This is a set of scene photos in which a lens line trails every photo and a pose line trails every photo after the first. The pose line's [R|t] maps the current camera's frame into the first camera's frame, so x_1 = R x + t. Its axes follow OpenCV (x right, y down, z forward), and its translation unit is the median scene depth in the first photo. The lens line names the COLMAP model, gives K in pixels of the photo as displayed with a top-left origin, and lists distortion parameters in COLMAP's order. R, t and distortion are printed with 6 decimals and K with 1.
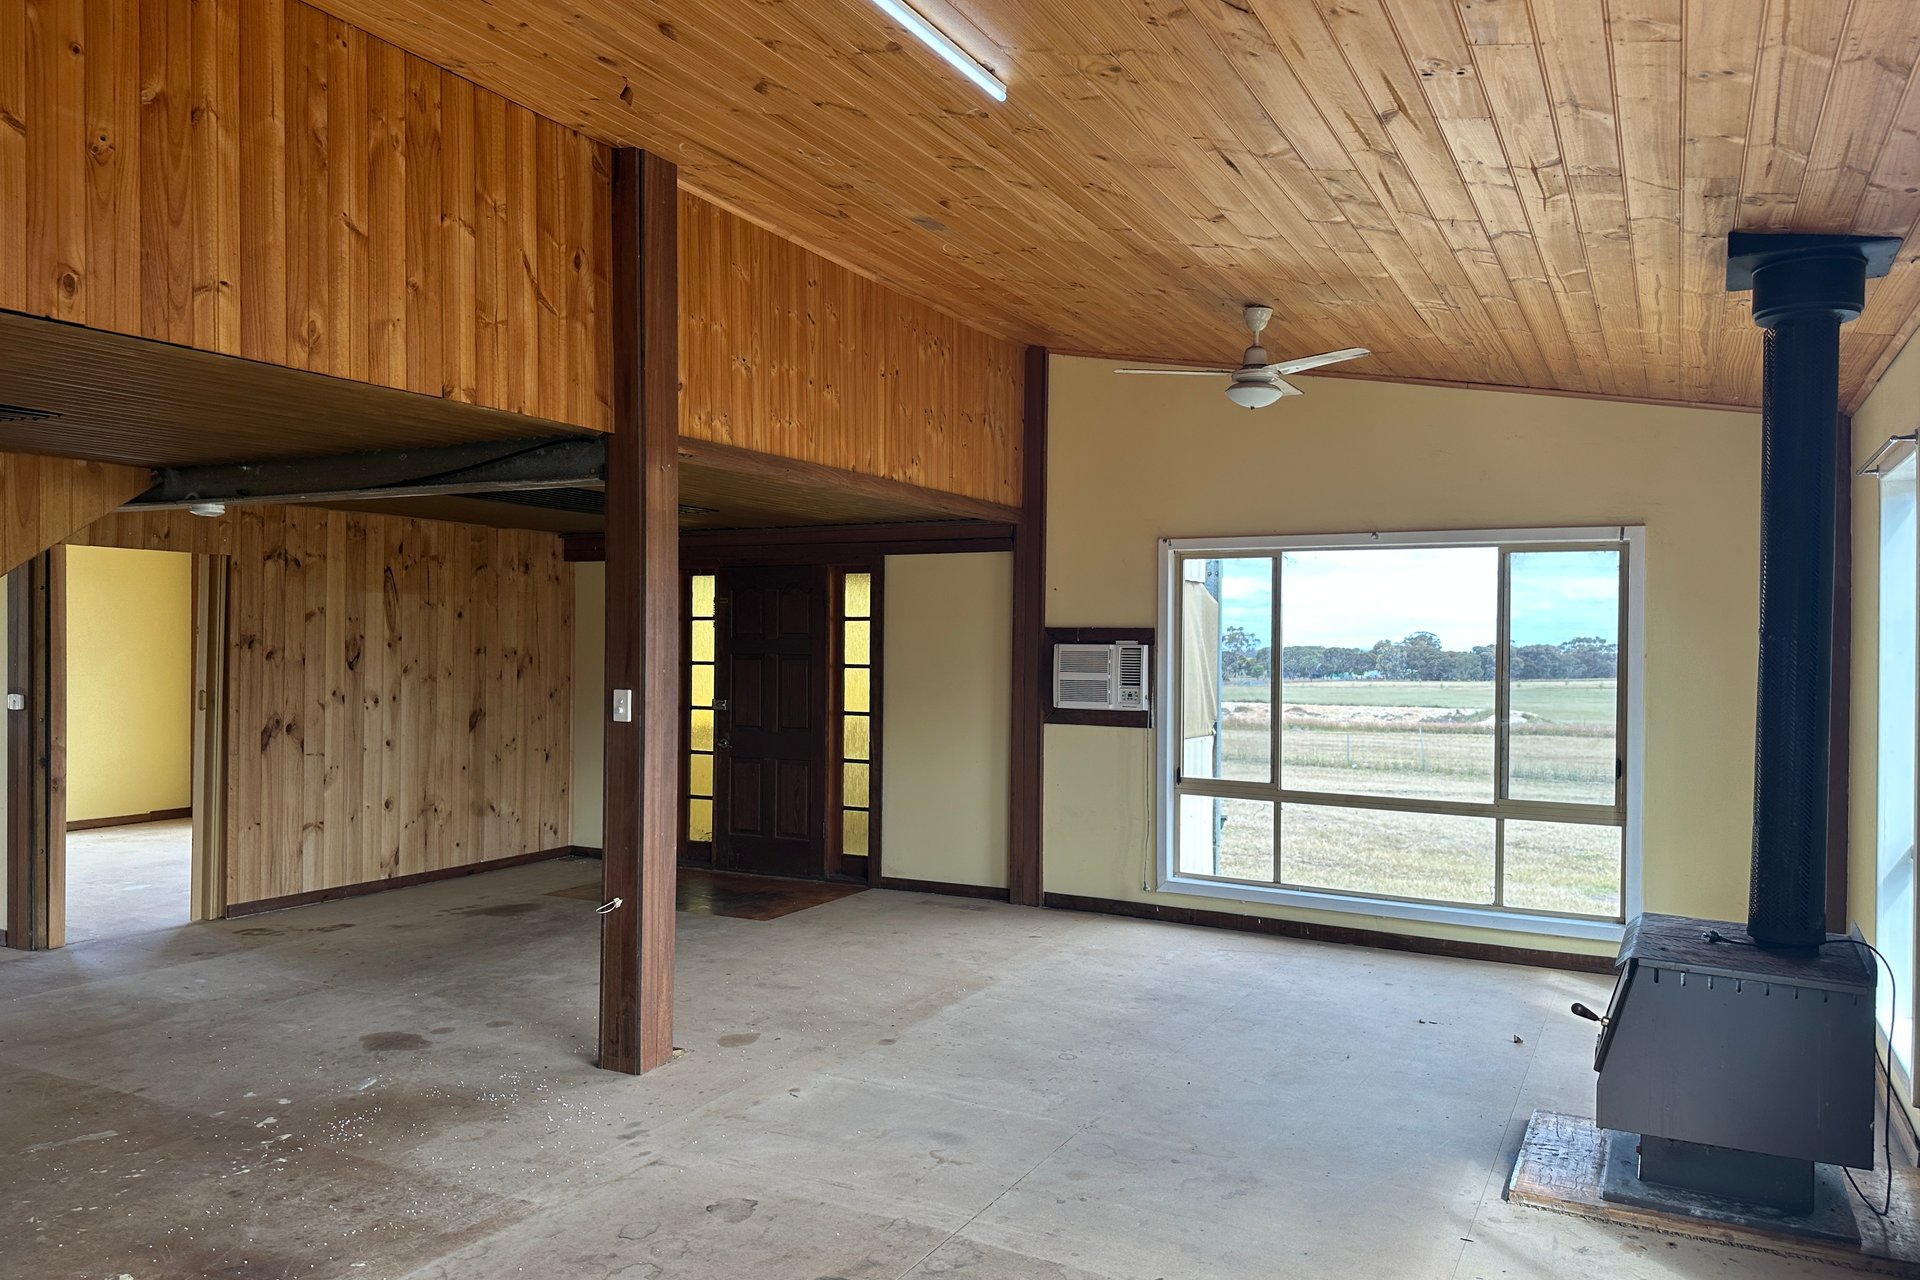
lens RADIAL K [[1341.9, 0, 960.0], [0, 1341.9, 640.0], [0, 0, 1]] dist [-0.001128, -0.004442]
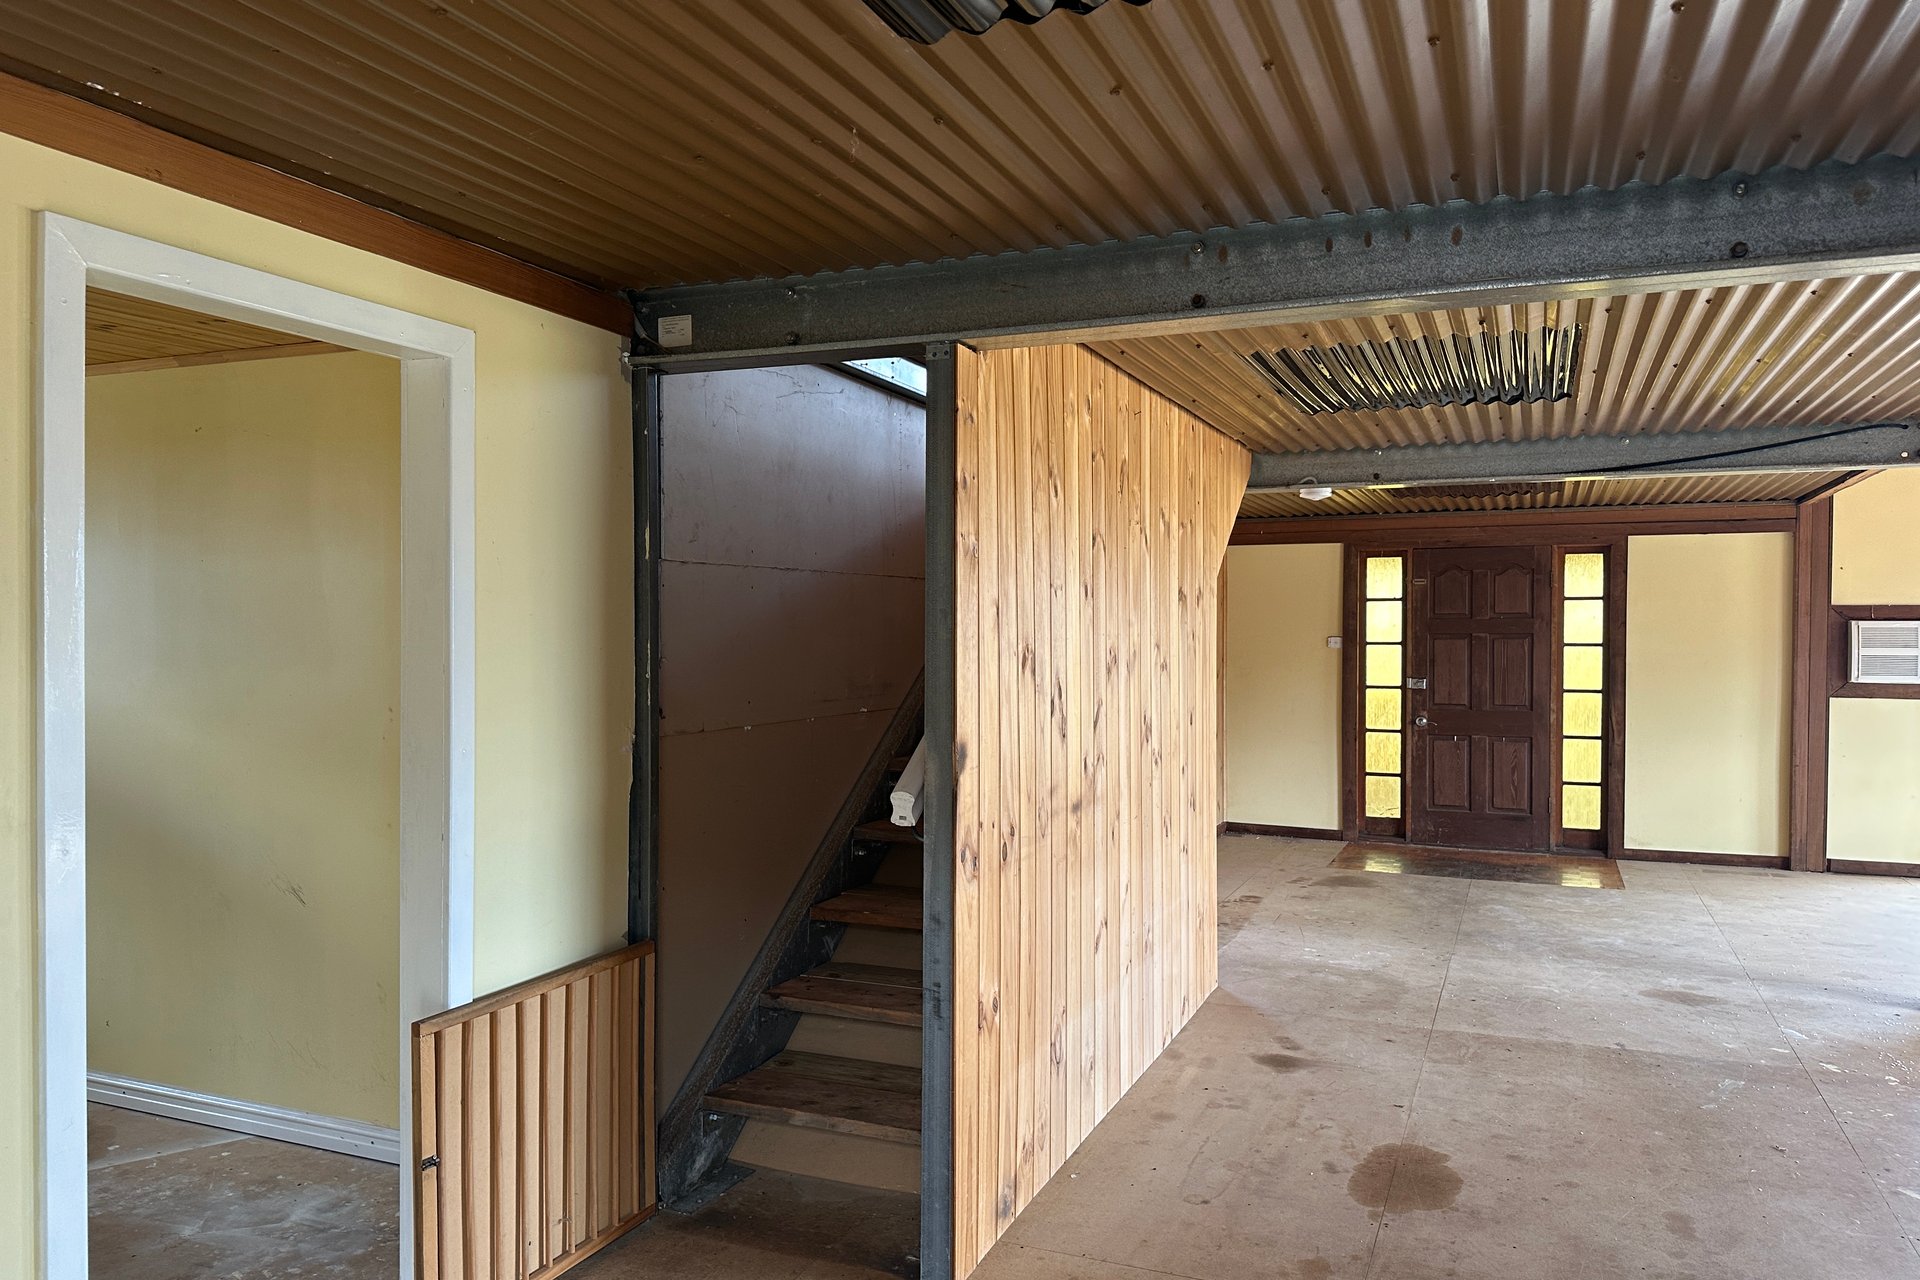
lens RADIAL K [[1341.9, 0, 960.0], [0, 1341.9, 640.0], [0, 0, 1]] dist [-0.001128, -0.004442]
pose [[0.995174, 0.000681, 0.098124, -0.735462], [-0.000619, 1.000000, -0.000662, 0.018807], [-0.098125, 0.000598, 0.995174, 0.024684]]
